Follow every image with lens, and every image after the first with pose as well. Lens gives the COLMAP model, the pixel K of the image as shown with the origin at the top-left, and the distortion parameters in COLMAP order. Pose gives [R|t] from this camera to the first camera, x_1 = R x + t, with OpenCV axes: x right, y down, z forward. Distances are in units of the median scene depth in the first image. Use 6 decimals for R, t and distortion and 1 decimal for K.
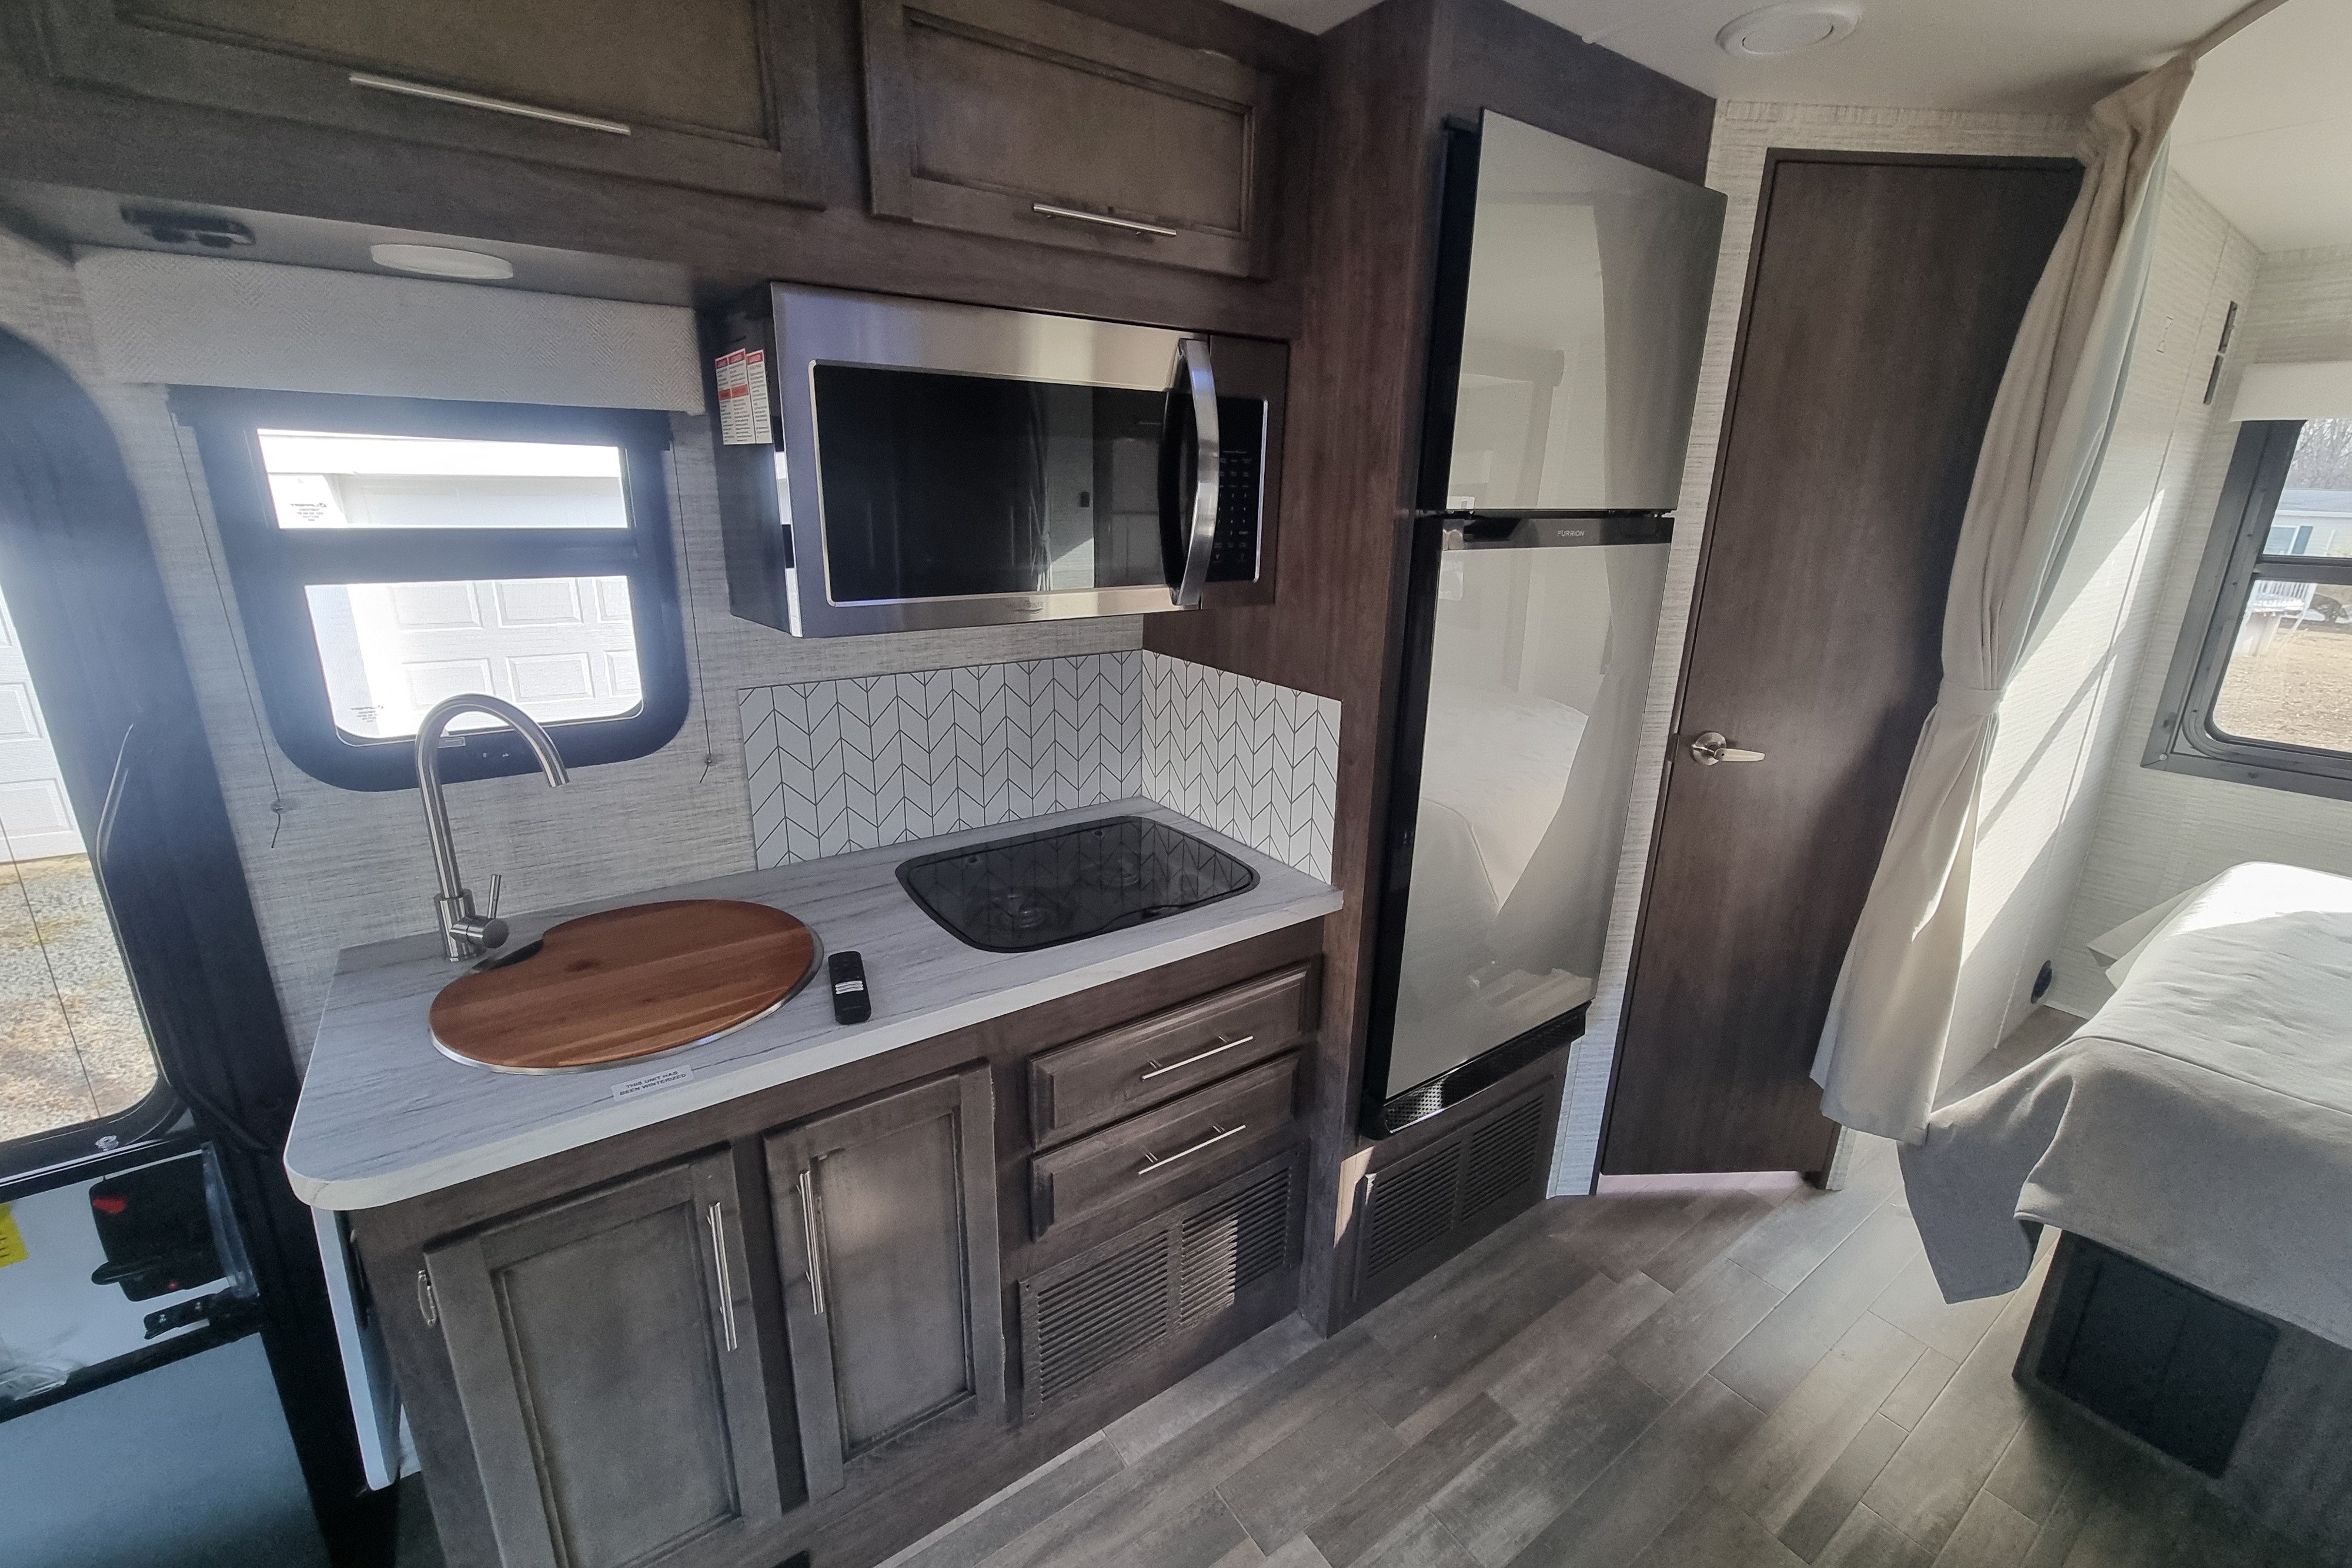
lens RADIAL K [[972.0, 0, 1166.3], [0, 972.0, 776.0], [0, 0, 1]] dist [-0.003173, 0.000451]
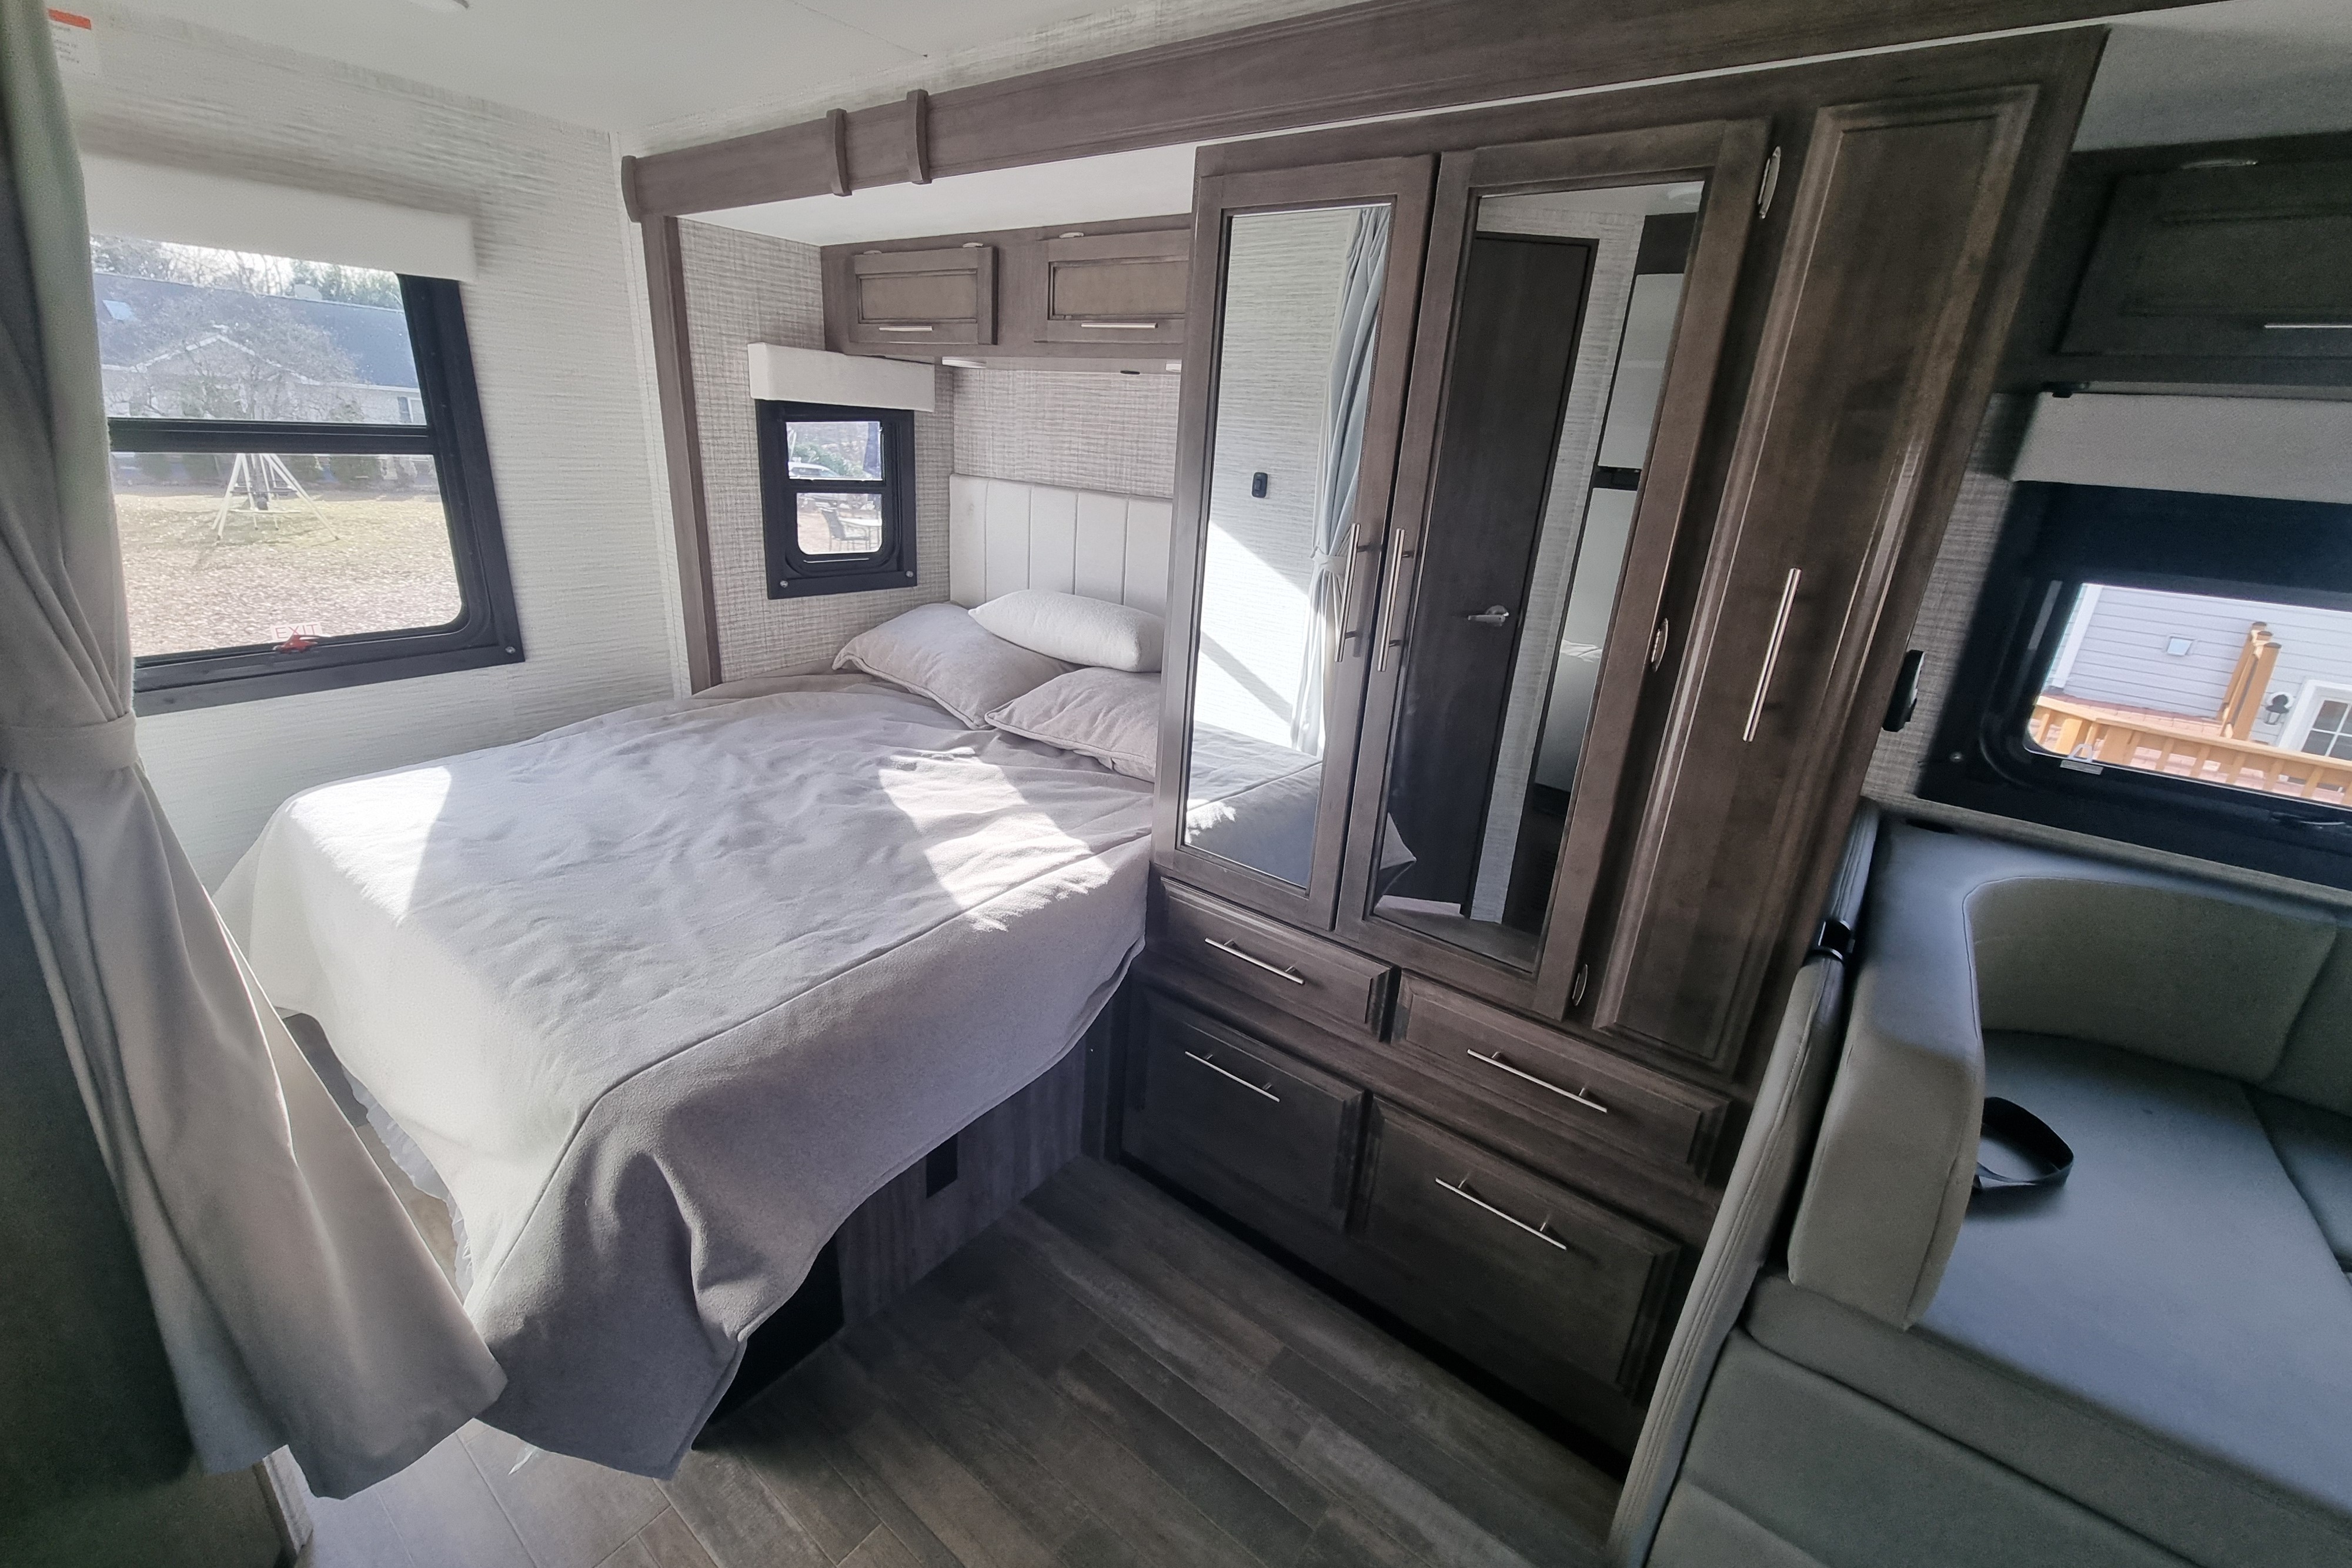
lens RADIAL K [[972.0, 0, 1166.3], [0, 972.0, 776.0], [0, 0, 1]] dist [-0.003173, 0.000451]
pose [[-0.294473, -0.358700, 0.885788, 0.243301], [0.211149, 0.879558, 0.426372, -0.187279], [-0.932042, 0.312589, -0.183267, 0.662634]]
